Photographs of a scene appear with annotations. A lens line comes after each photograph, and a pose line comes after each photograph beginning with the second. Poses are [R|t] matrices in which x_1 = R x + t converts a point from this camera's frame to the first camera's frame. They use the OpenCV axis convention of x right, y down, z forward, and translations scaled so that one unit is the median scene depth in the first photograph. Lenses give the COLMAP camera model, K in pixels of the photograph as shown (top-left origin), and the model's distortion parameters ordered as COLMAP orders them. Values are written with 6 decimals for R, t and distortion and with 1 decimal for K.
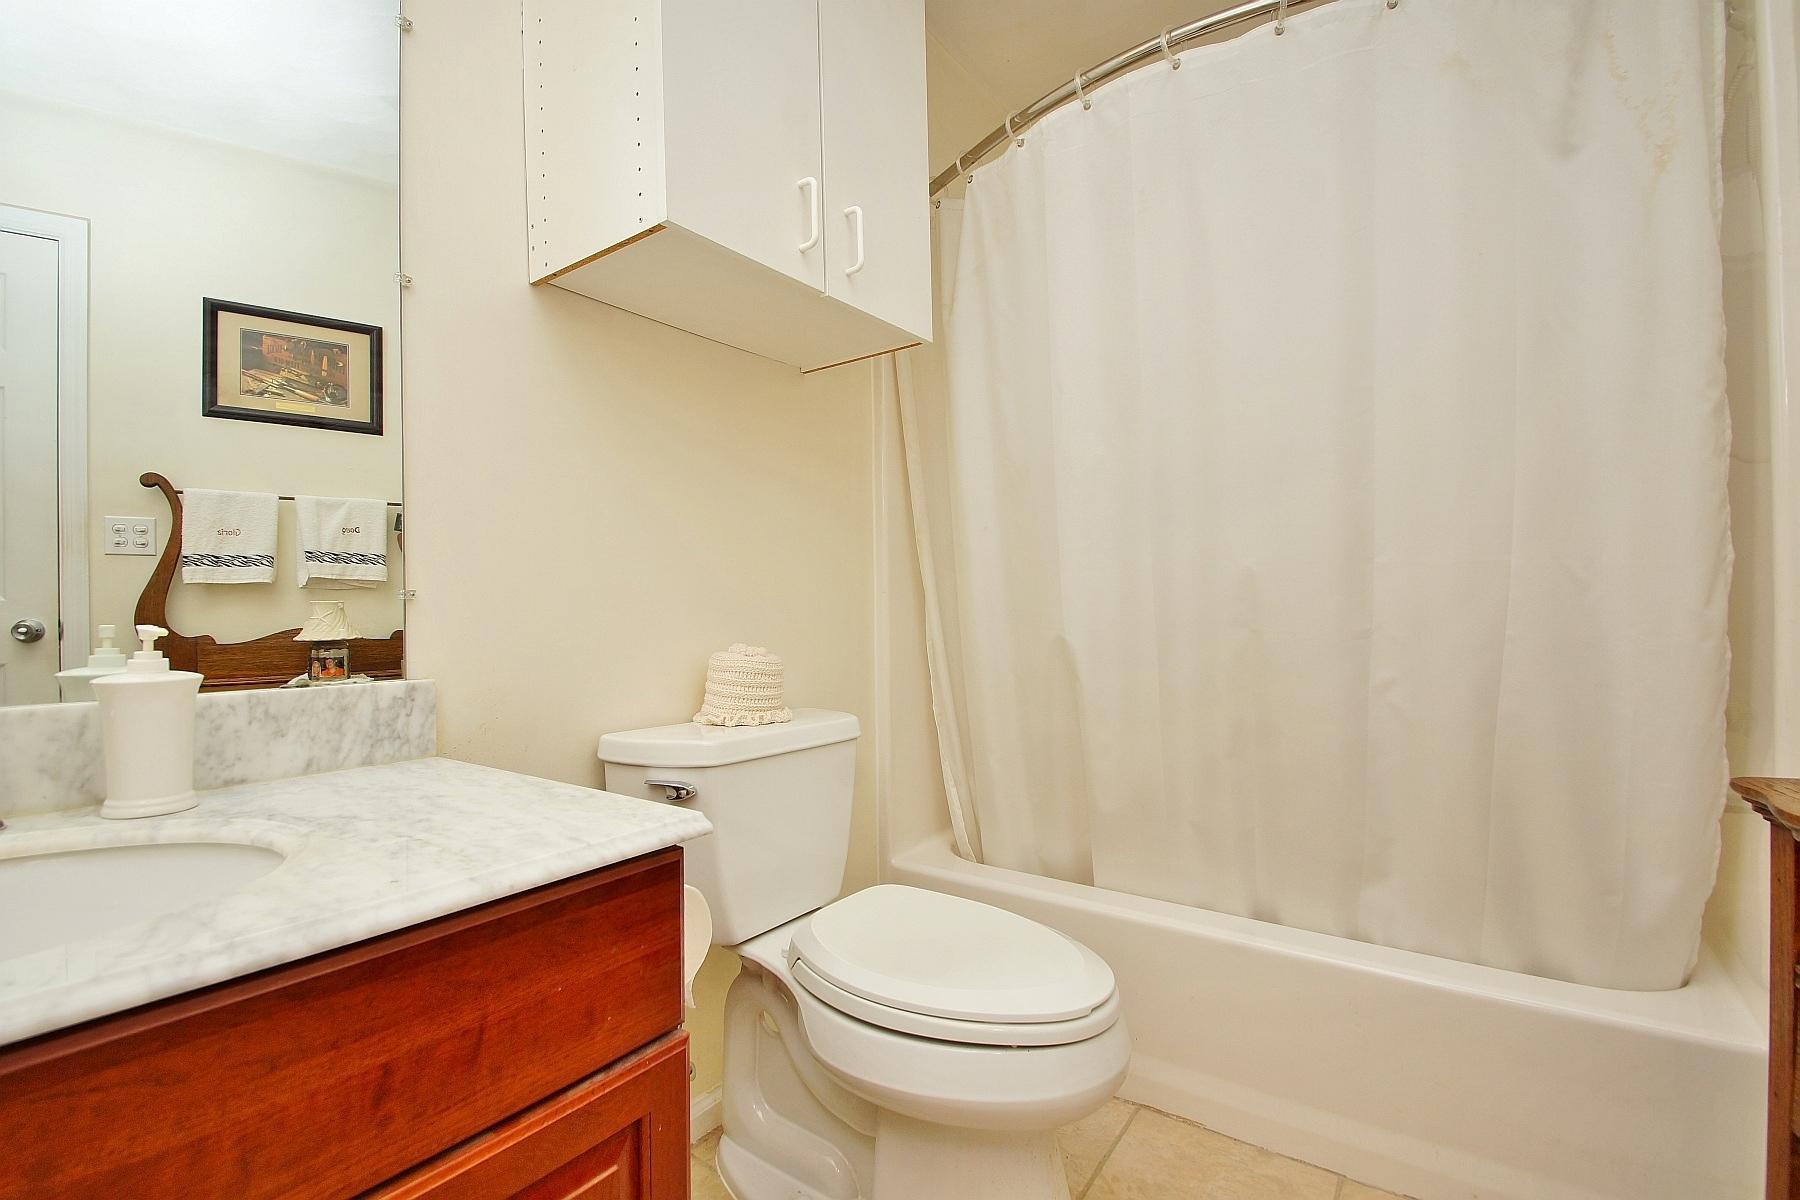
lens RADIAL K [[798.6, 0, 890.9], [0, 798.6, 603.0], [0, 0, 1]] dist [0.008077, -0.012118]
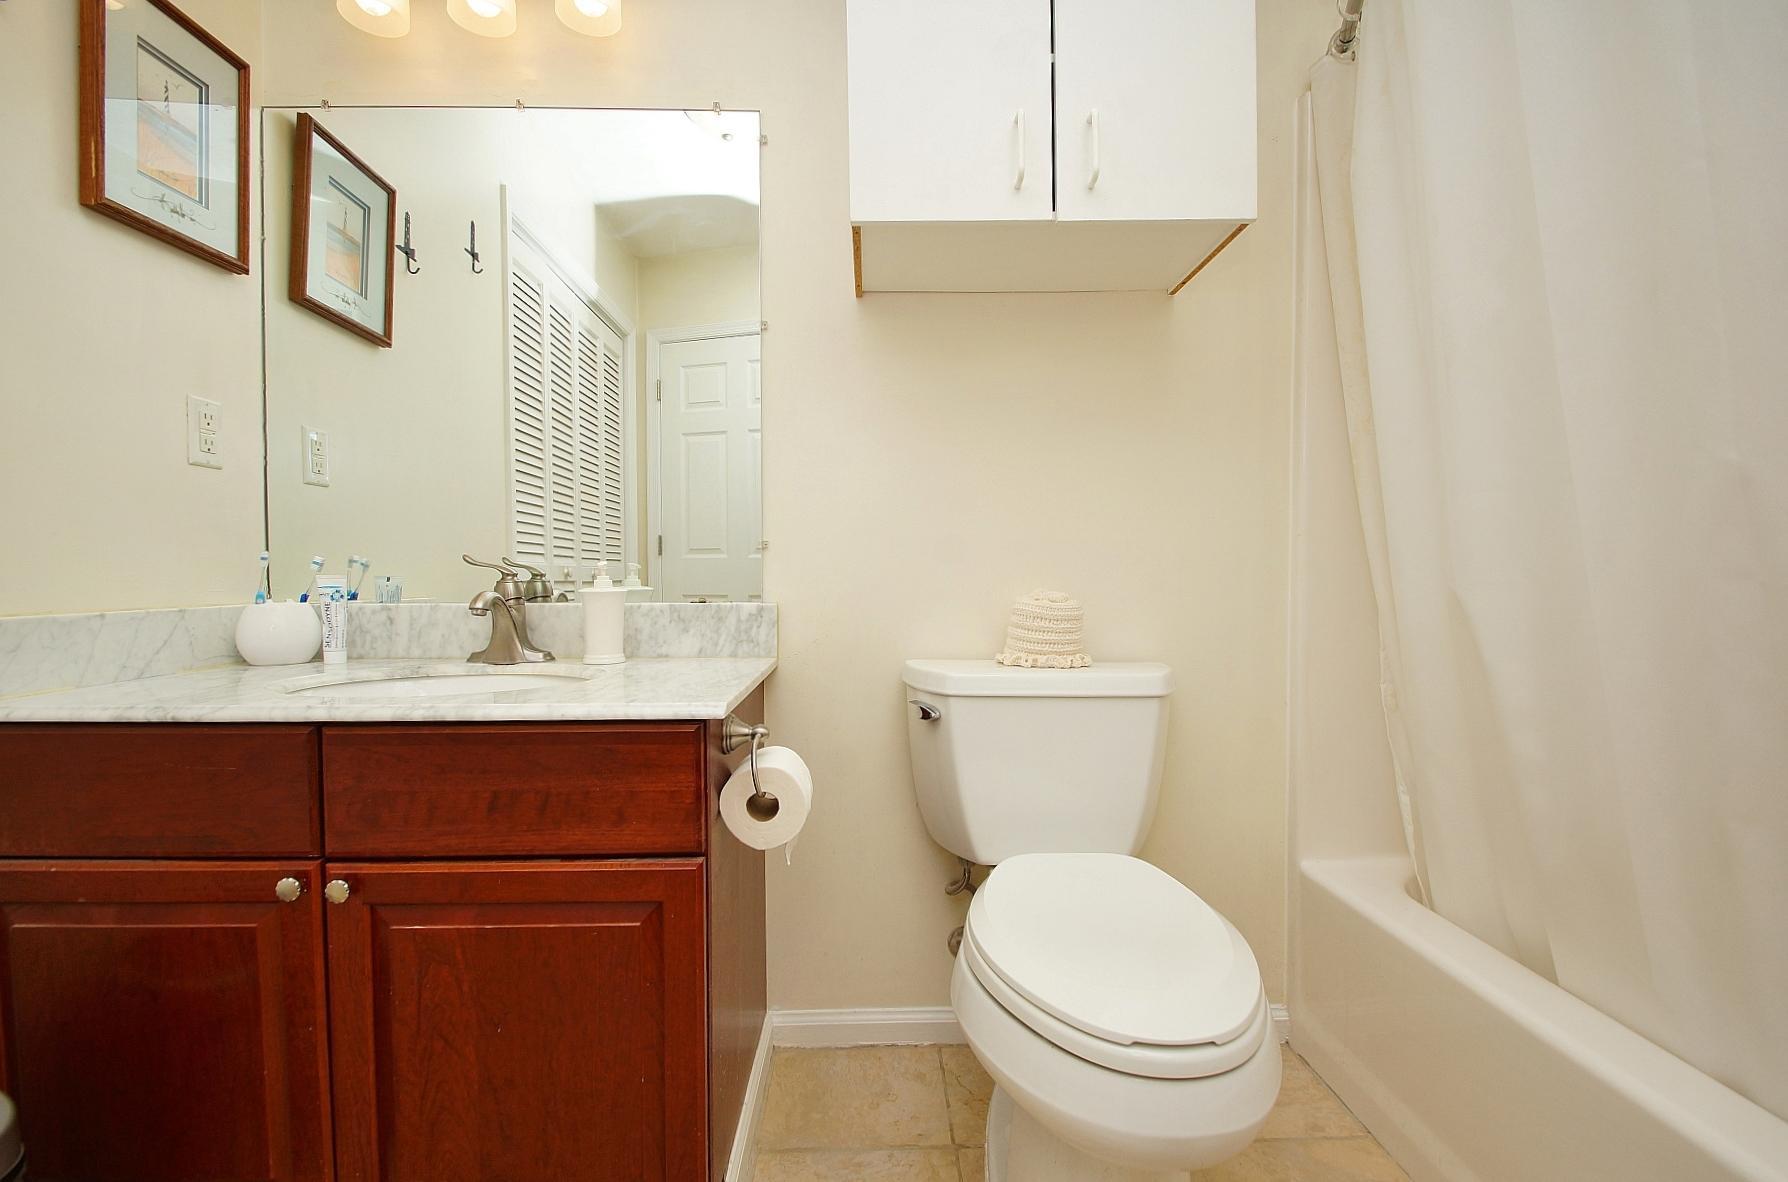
lens RADIAL K [[793.3, 0, 882.3], [0, 793.3, 592.0], [0, 0, 1]] dist [0.008077, -0.012118]
pose [[0.601684, 0.025776, -0.798318, 0.729415], [0.003471, 0.999385, 0.034884, 0.029031], [0.798727, -0.023760, 0.601225, 0.333219]]
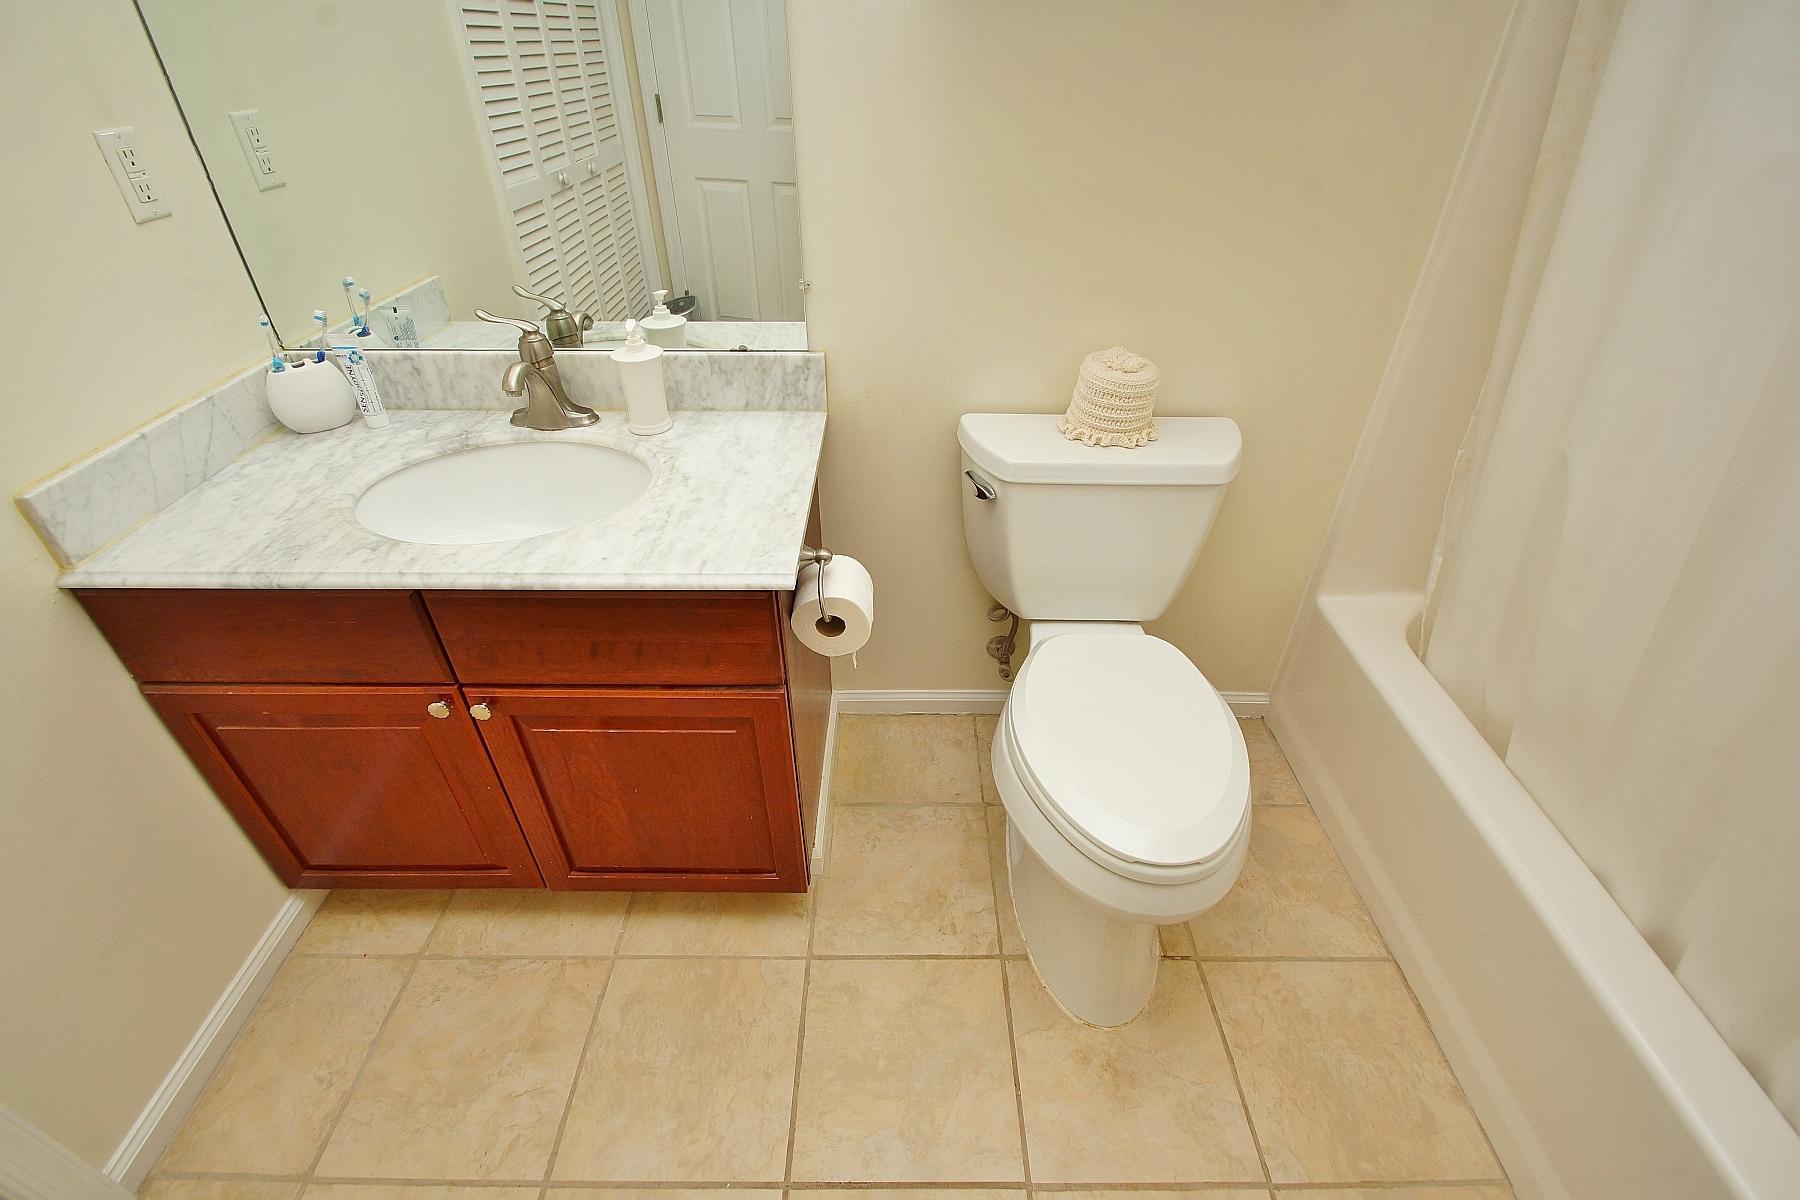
lens RADIAL K [[798.6, 0, 888.6], [0, 798.6, 600.5], [0, 0, 1]] dist [0.008077, -0.012118]
pose [[0.577426, 0.477674, -0.662122, 0.595554], [0.008643, 0.807363, 0.589992, -0.381276], [0.816397, -0.346399, 0.462064, 0.379333]]
